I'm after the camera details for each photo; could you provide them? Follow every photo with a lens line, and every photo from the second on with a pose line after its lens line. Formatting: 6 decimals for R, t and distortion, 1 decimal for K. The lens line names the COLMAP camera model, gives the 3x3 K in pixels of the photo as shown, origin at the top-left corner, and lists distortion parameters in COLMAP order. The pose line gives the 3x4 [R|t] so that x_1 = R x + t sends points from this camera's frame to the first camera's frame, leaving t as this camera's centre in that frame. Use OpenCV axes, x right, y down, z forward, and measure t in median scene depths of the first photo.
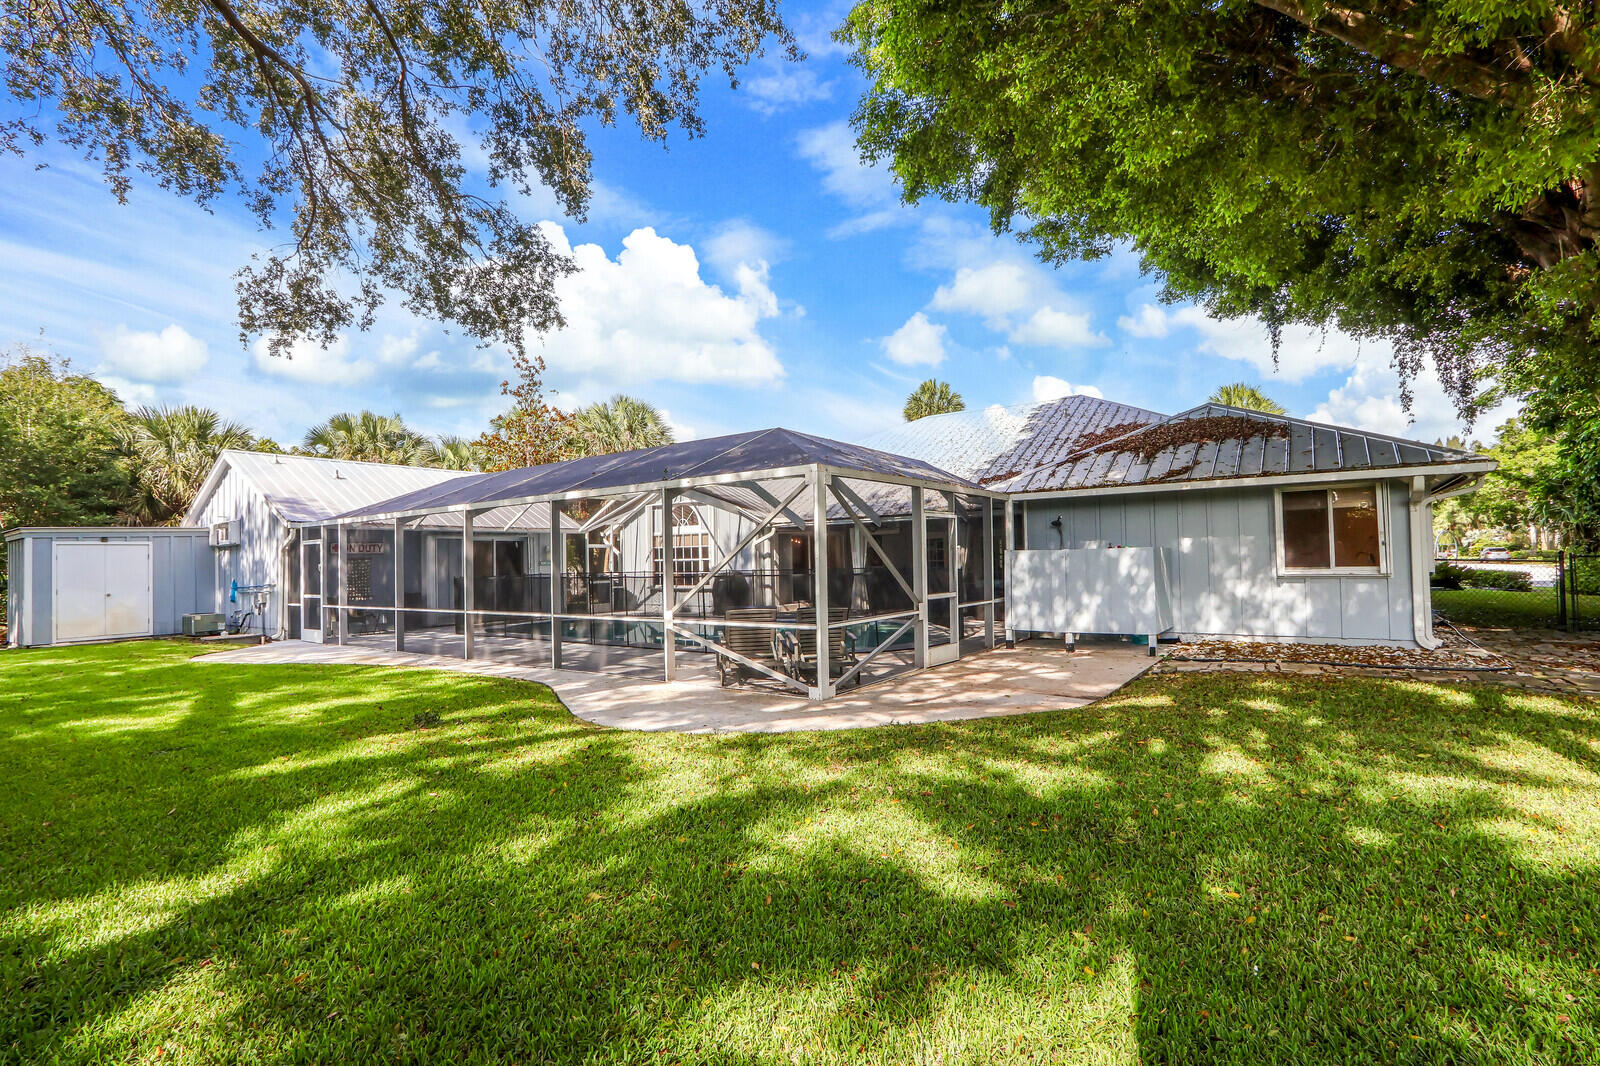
lens RADIAL K [[672.0, 0, 801.3], [0, 672.0, 538.7], [0, 0, 1]] dist [-0.015007, 0.000146]
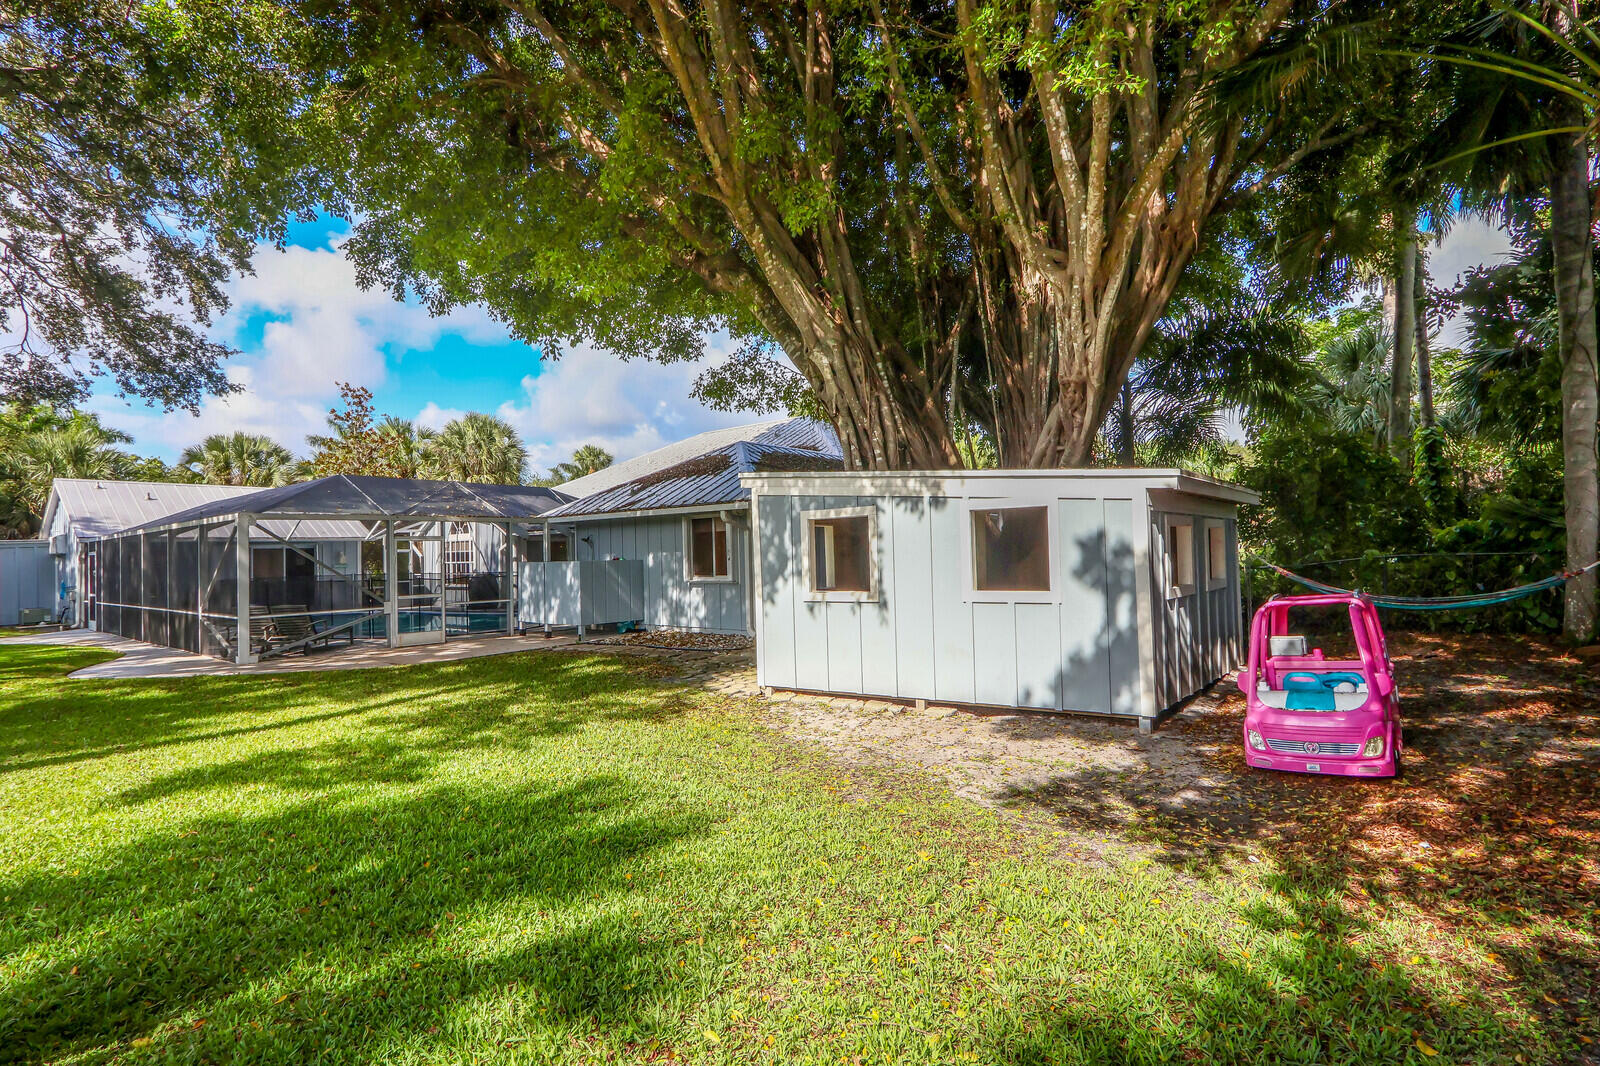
lens RADIAL K [[736.9, 0, 793.0], [0, 736.9, 536.2], [0, 0, 1]] dist [-0.018819, 0.001029]
pose [[0.995821, -0.002760, -0.091285, 0.757149], [0.003344, 0.999975, 0.006243, -0.033024], [0.091266, -0.006522, 0.995805, -0.290355]]
